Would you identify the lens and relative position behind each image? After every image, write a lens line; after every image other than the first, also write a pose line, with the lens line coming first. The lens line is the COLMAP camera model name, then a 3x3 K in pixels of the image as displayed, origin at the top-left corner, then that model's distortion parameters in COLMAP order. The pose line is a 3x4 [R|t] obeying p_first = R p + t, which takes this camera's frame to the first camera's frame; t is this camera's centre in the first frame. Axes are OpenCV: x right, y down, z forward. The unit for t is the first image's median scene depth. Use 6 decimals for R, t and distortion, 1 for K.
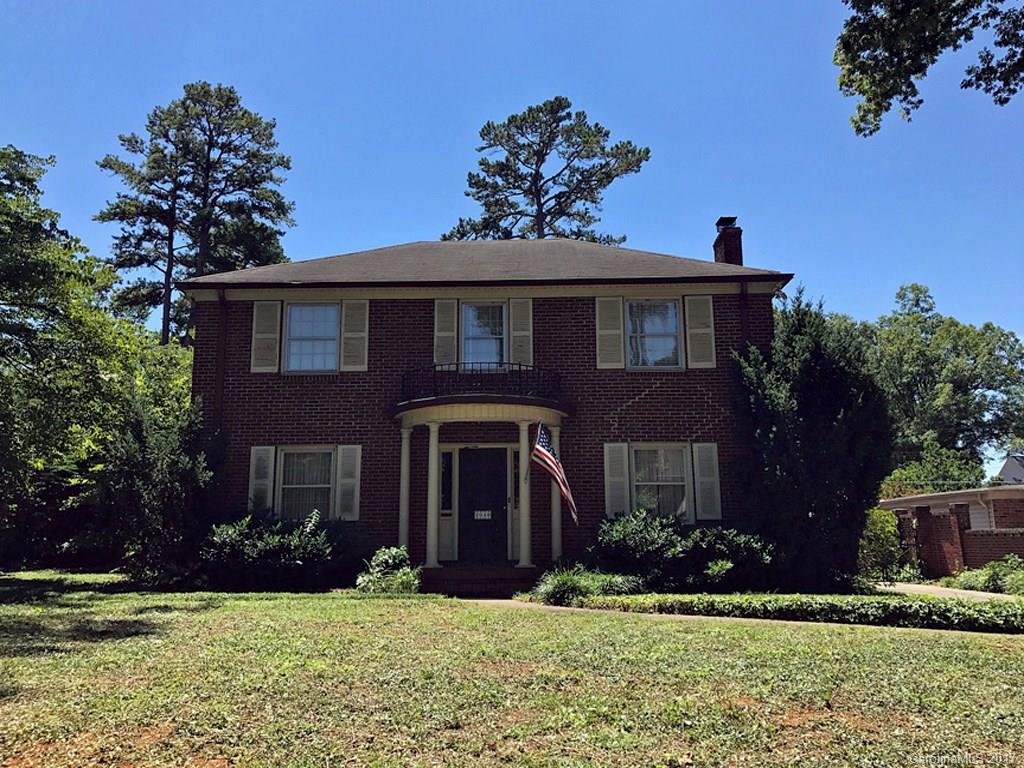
lens RADIAL K [[824.0, 0, 475.6], [0, 824.0, 346.9], [0, 0, 1]] dist [0.015501, -0.027500]
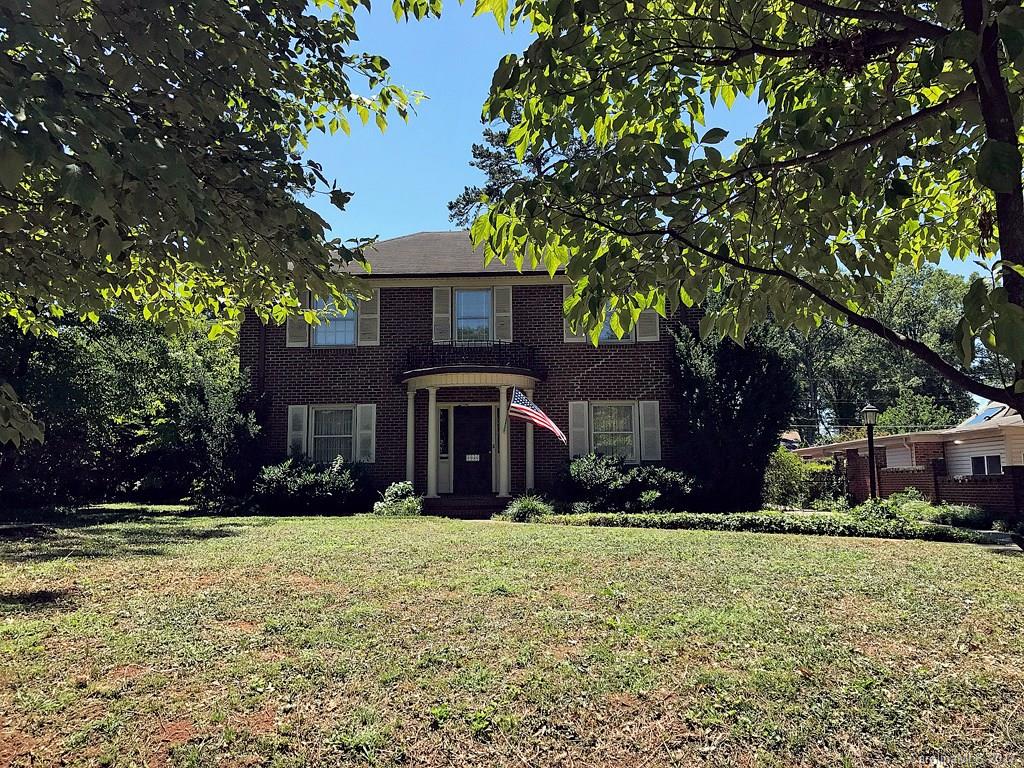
lens RADIAL K [[824.0, 0, 512.5], [0, 824.0, 384.5], [0, 0, 1]] dist [0.015501, -0.027500]
pose [[0.999706, -0.002998, 0.024064, 0.042073], [0.000277, 0.993674, 0.112306, -0.054412], [-0.024248, -0.112267, 0.993382, -0.267068]]
